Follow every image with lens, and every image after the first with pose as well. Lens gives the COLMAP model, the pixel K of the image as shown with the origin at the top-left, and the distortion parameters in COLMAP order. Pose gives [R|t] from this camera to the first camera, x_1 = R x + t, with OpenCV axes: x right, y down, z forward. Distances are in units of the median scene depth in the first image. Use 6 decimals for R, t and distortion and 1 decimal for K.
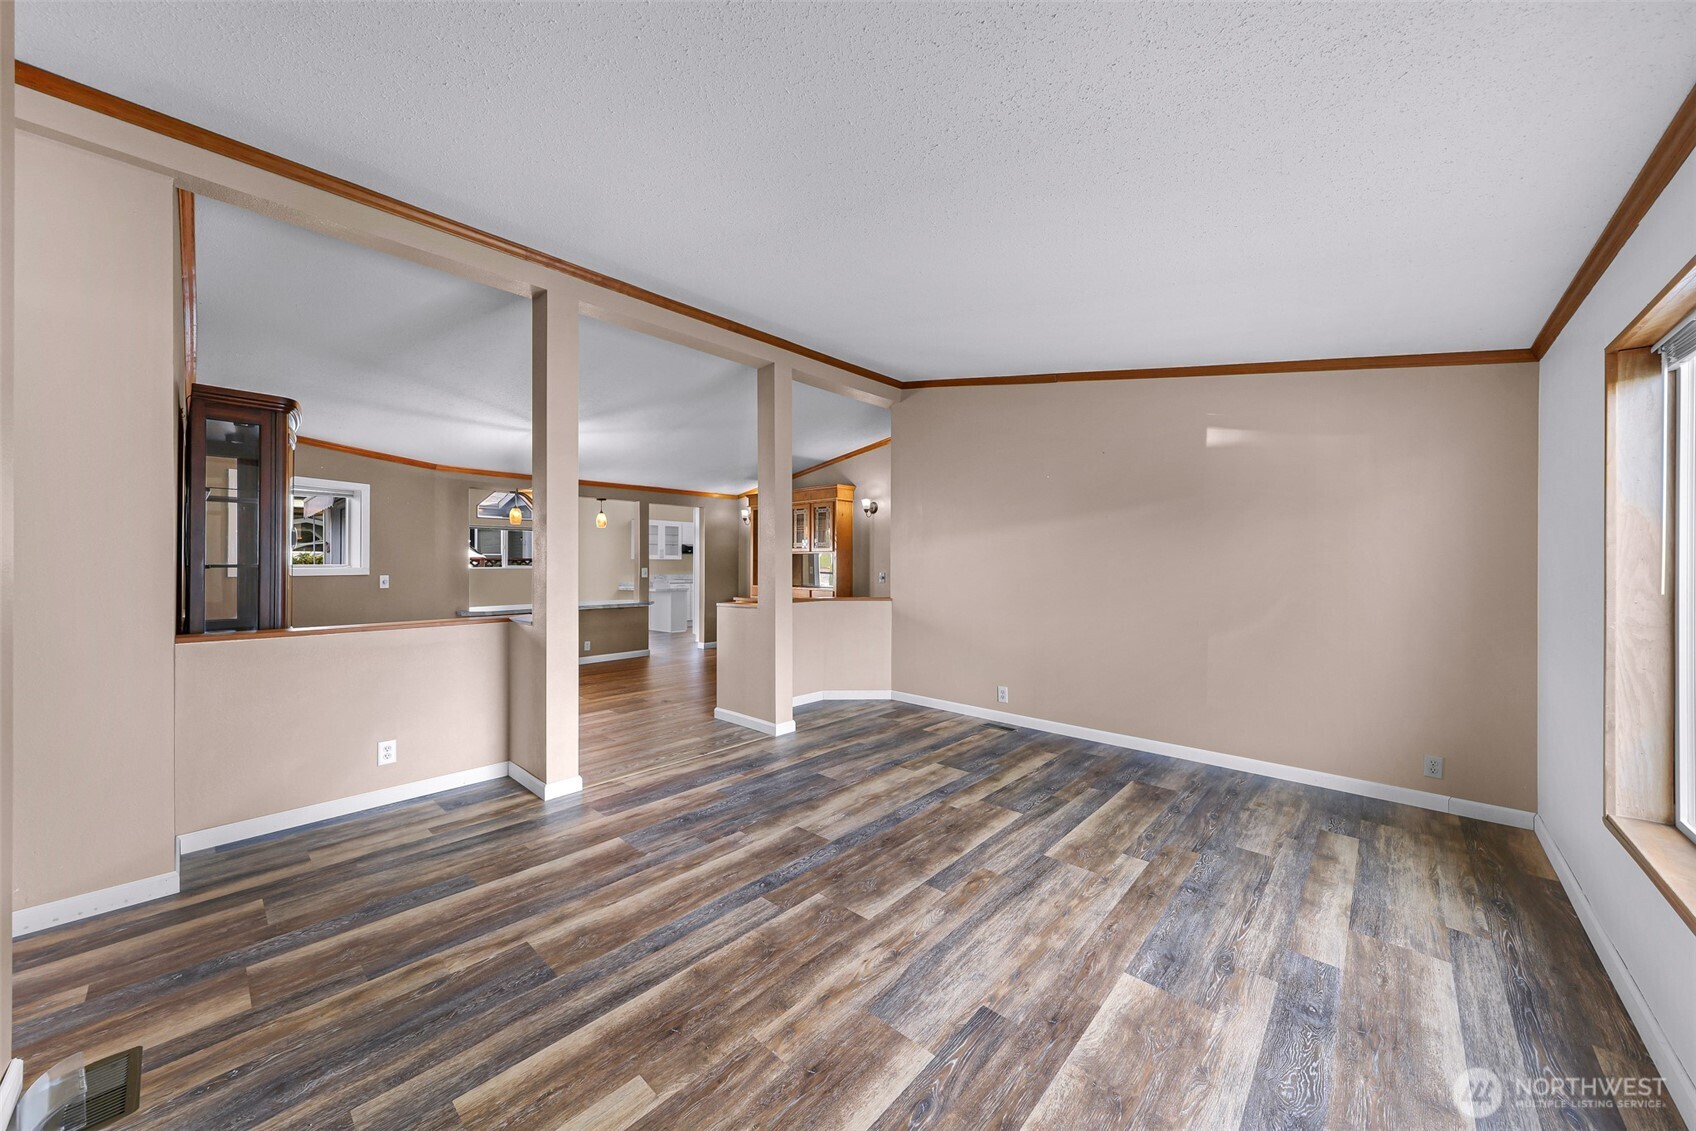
lens RADIAL K [[606.2, 0, 824.0], [0, 606.2, 560.4], [0, 0, 1]] dist [-0.001437, -0.000036]
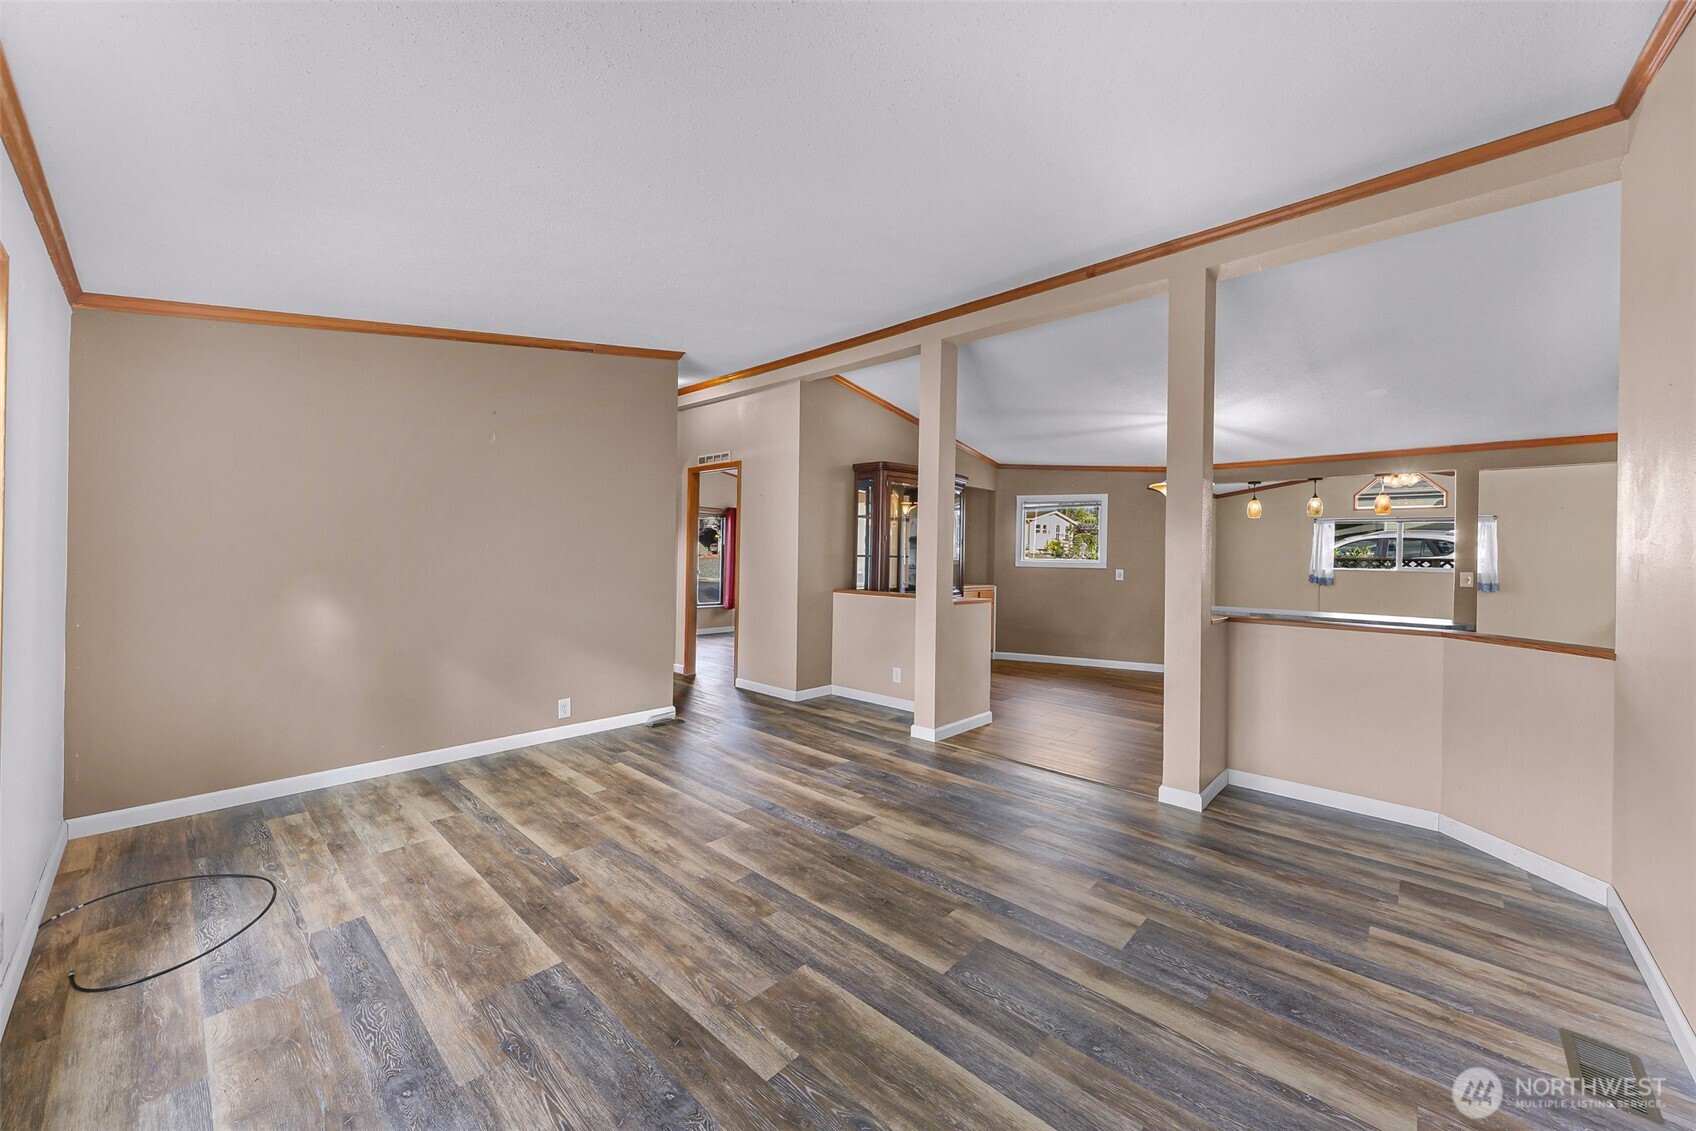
lens RADIAL K [[606.2, 0, 824.0], [0, 606.2, 560.4], [0, 0, 1]] dist [-0.001437, -0.000036]
pose [[0.010316, 0.009667, -0.999900, 1.274392], [-0.015155, 0.999840, 0.009510, 0.015352], [0.999832, 0.015055, 0.010461, 1.215091]]
